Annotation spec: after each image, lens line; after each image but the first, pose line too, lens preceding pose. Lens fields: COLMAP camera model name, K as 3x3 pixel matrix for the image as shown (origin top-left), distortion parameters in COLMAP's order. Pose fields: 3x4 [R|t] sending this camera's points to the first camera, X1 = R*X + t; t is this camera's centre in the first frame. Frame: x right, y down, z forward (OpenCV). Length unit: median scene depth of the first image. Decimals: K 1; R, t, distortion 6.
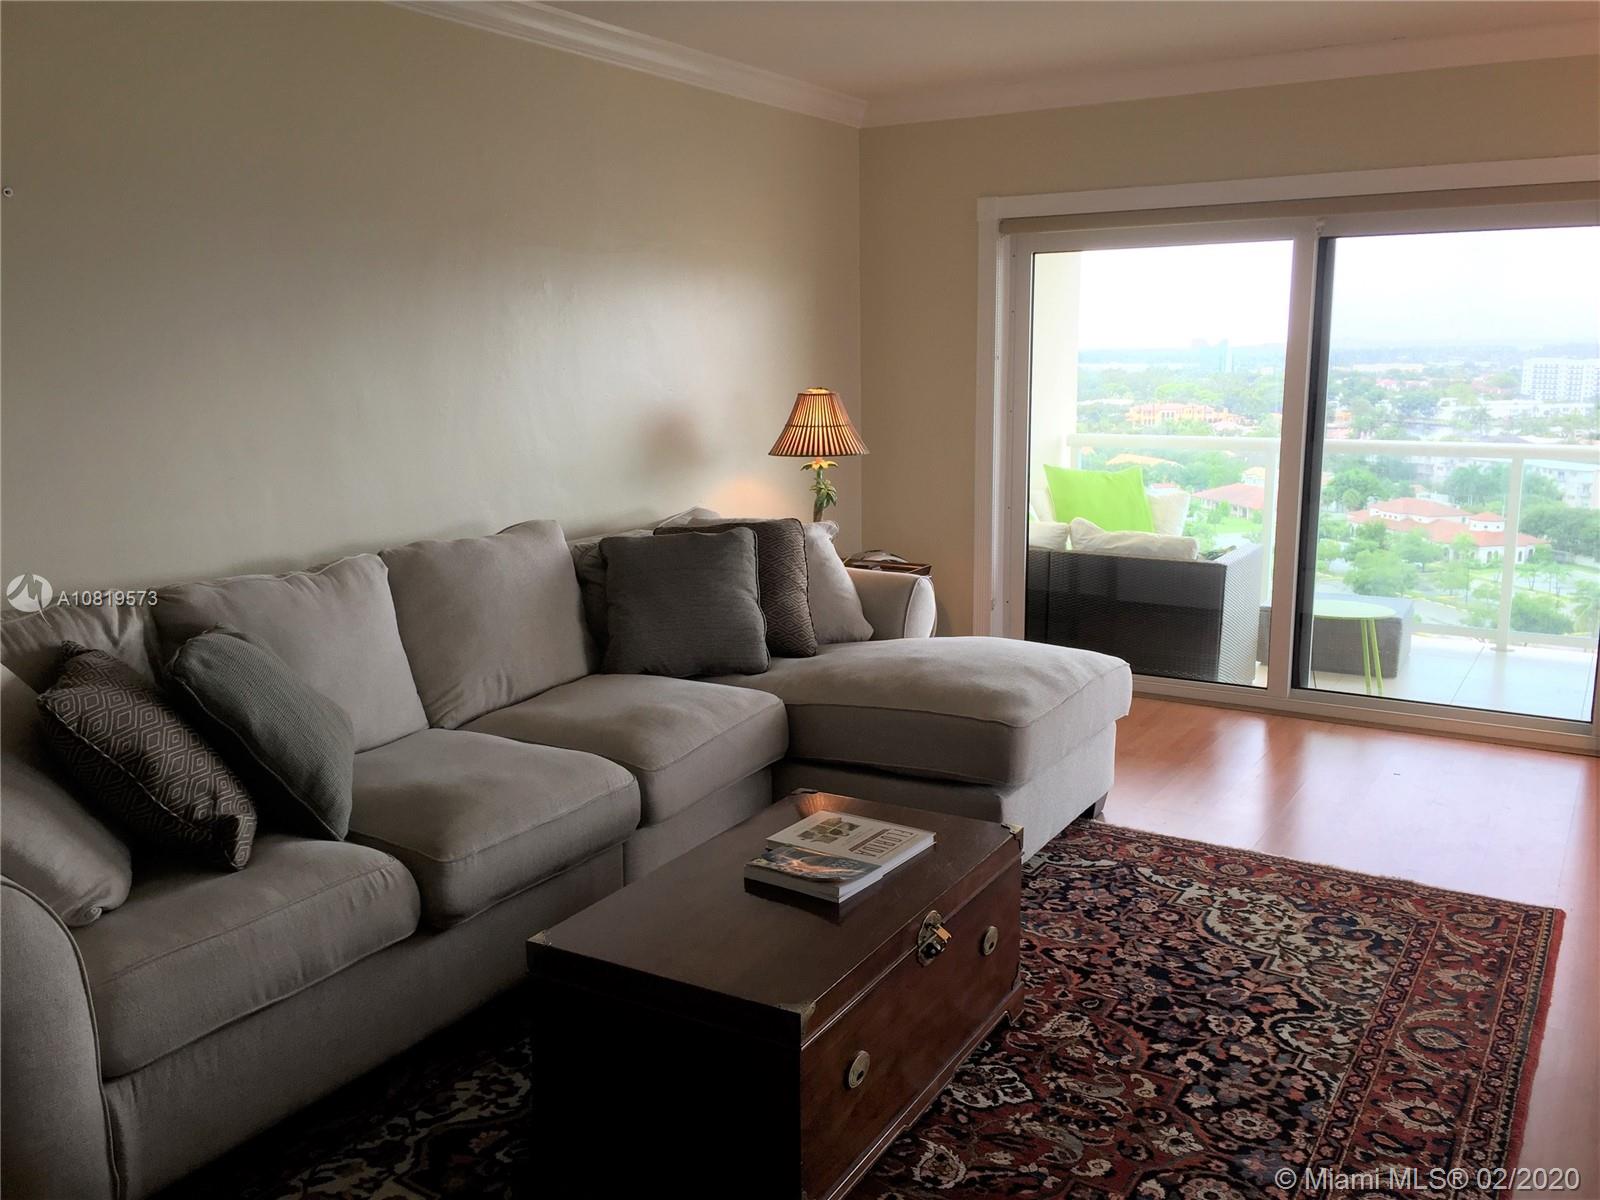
lens RADIAL K [[1350.5, 0, 806.4], [0, 1350.5, 599.2], [0, 0, 1]] dist [-0.008940, -0.028349]
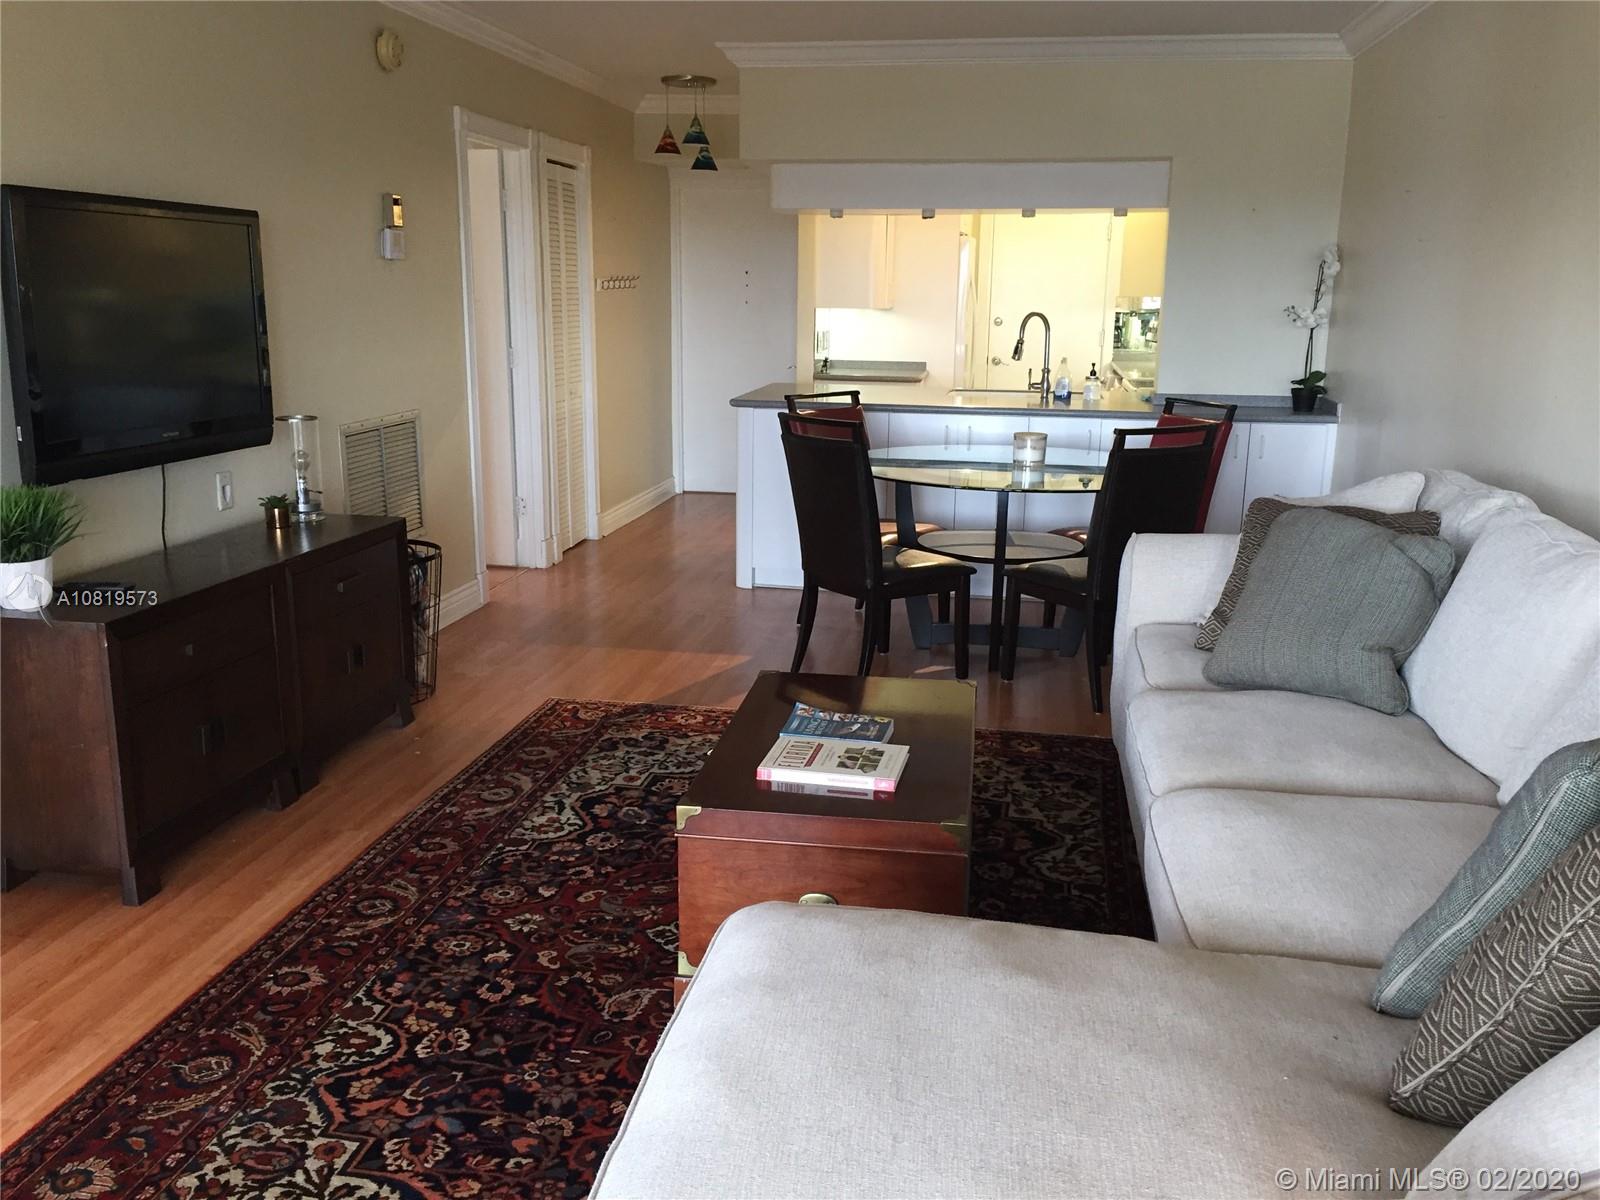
lens RADIAL K [[1350.5, 0, 805.8], [0, 1350.5, 601.2], [0, 0, 1]] dist [-0.008940, -0.028349]
pose [[-0.927204, 0.080000, -0.365913, 0.410662], [-0.078738, 0.913464, 0.399229, -0.329387], [0.366186, 0.398978, -0.840669, 1.779134]]
